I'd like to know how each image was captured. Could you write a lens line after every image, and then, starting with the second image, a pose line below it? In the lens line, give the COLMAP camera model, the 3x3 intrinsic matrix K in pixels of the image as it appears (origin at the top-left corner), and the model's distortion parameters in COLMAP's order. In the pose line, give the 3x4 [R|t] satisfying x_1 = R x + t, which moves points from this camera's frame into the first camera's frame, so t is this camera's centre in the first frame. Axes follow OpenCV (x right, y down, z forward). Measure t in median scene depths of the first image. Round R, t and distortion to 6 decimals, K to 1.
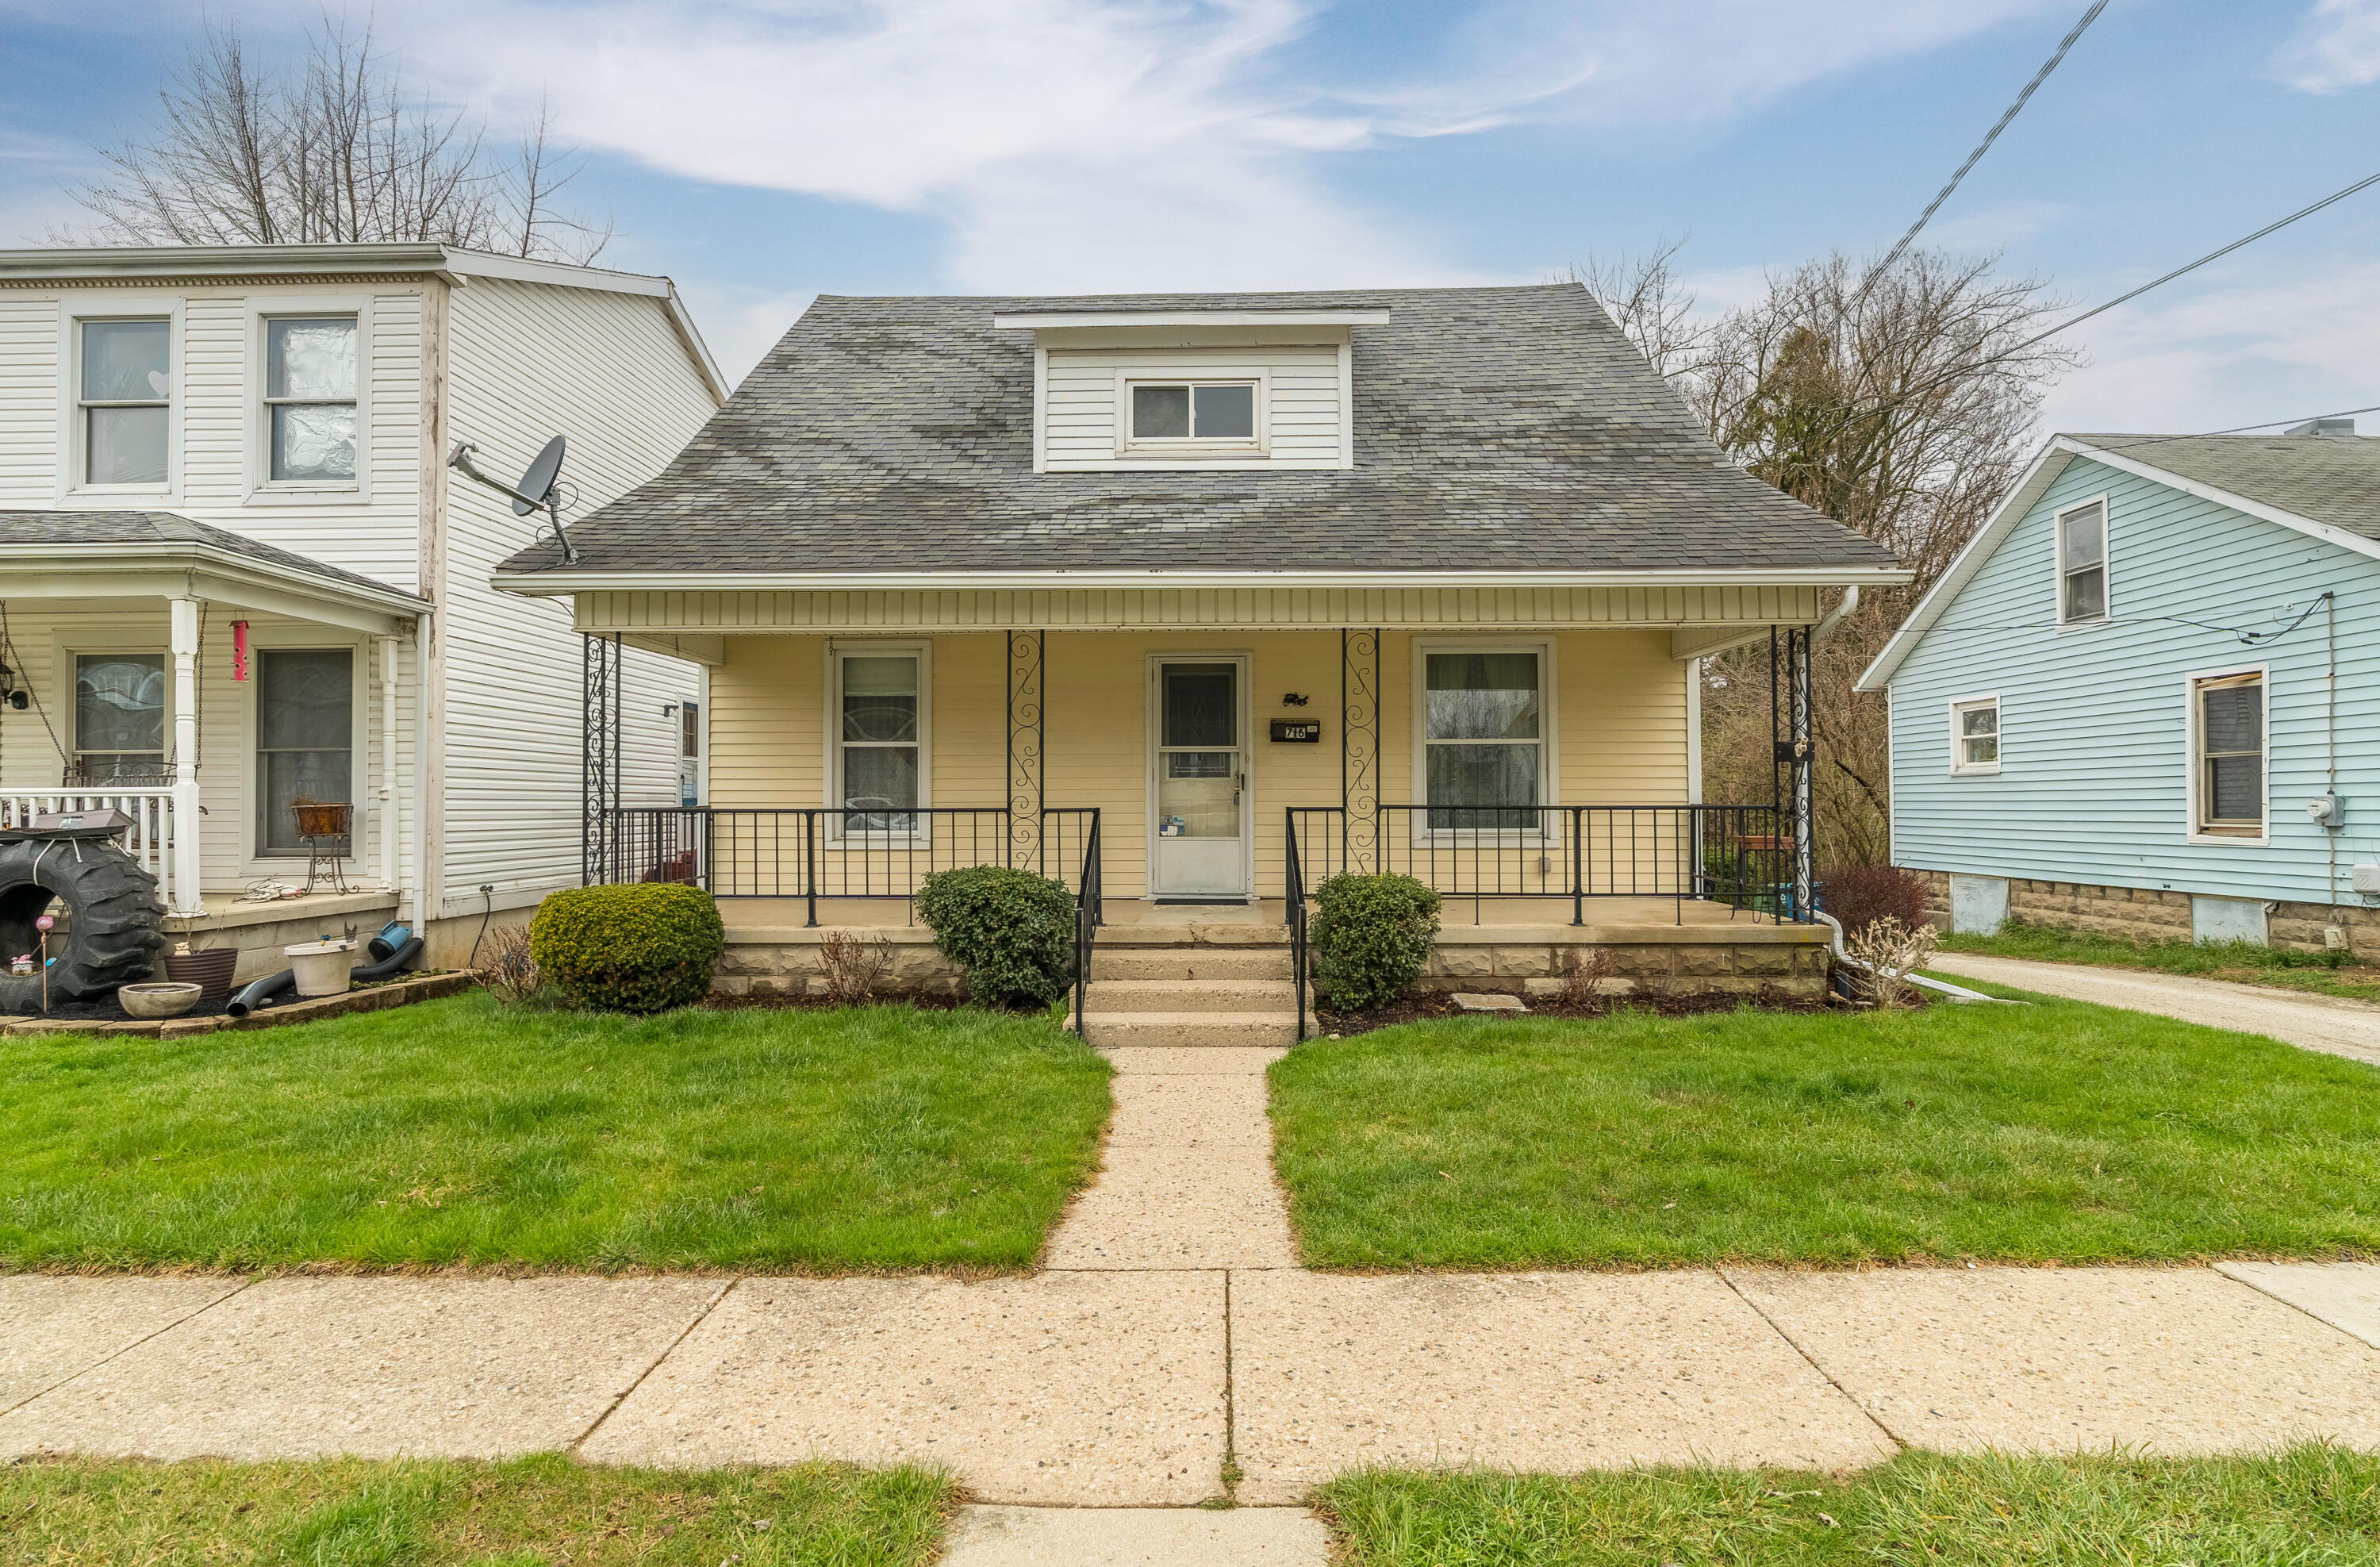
lens RADIAL K [[1112.6, 0, 1190.0], [0, 1112.6, 783.5], [0, 0, 1]] dist [0.001870, 0.000102]
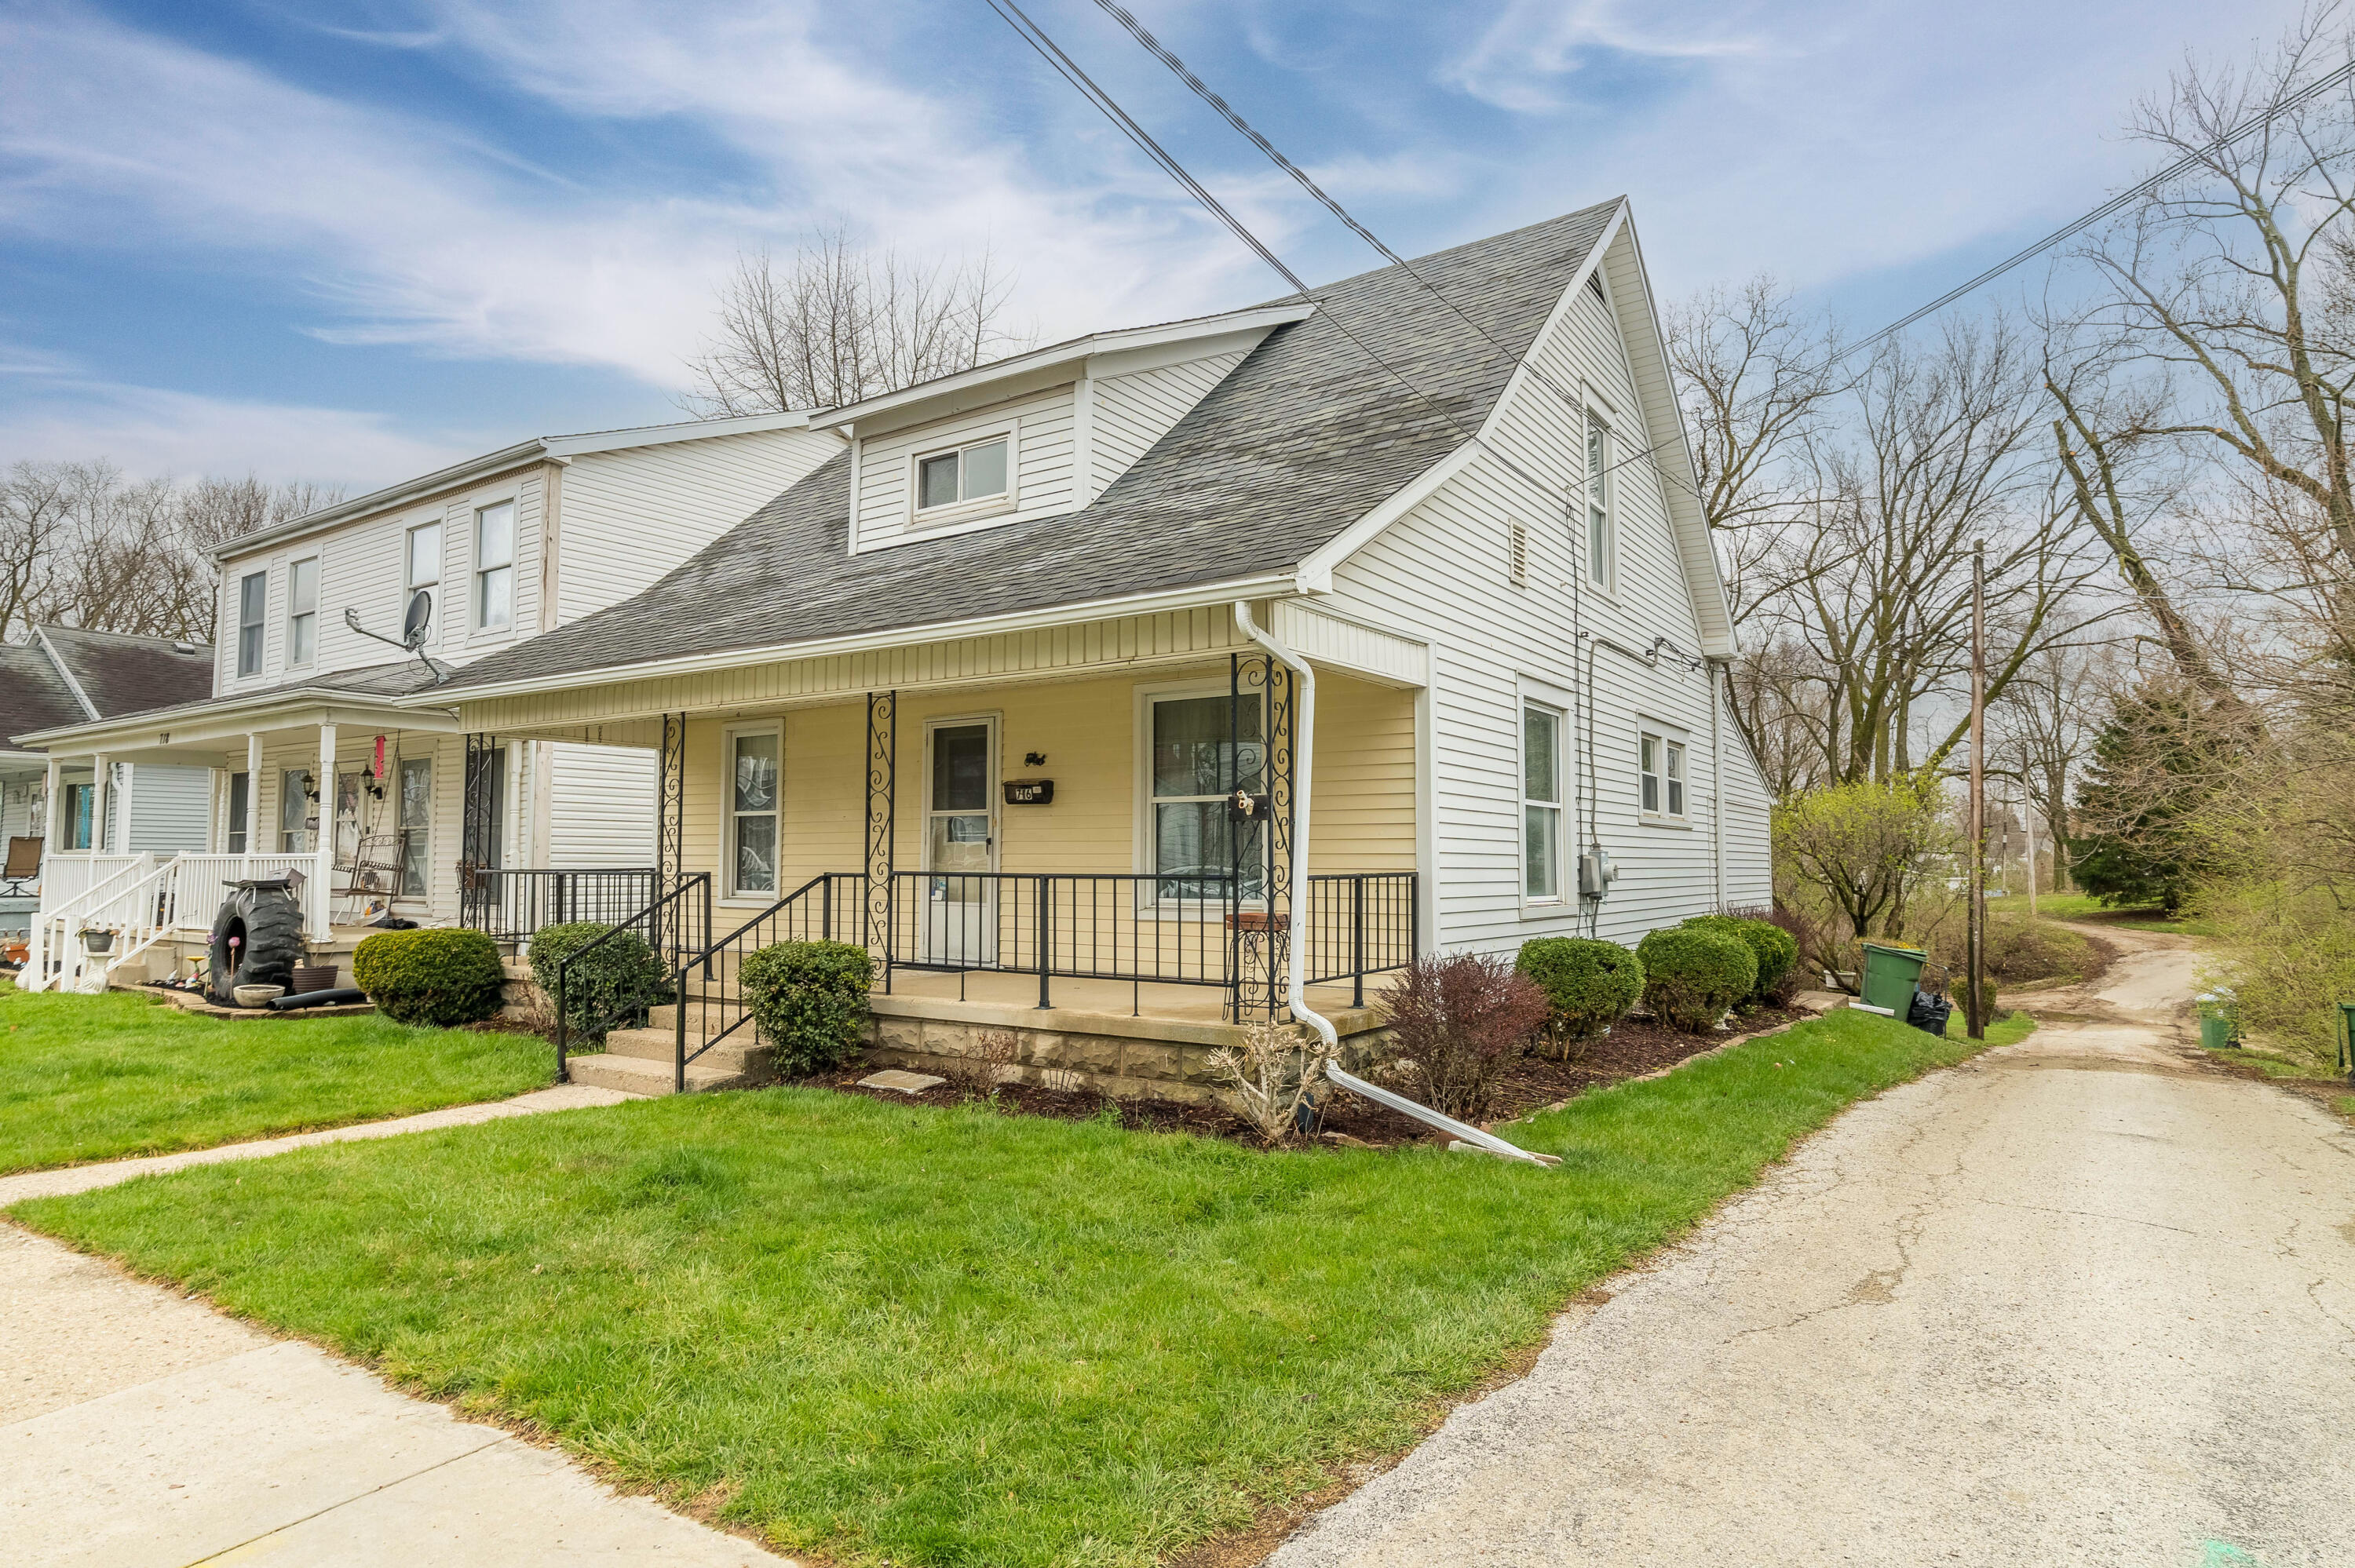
lens RADIAL K [[1318.6, 0, 1176.3], [0, 1318.6, 756.3], [0, 0, 1]] dist [-0.000407, 0.000093]
pose [[0.838091, -0.040262, -0.544043, 0.851835], [0.002636, 0.997560, -0.069762, 0.000271], [0.545524, 0.057033, 0.836152, 0.139509]]
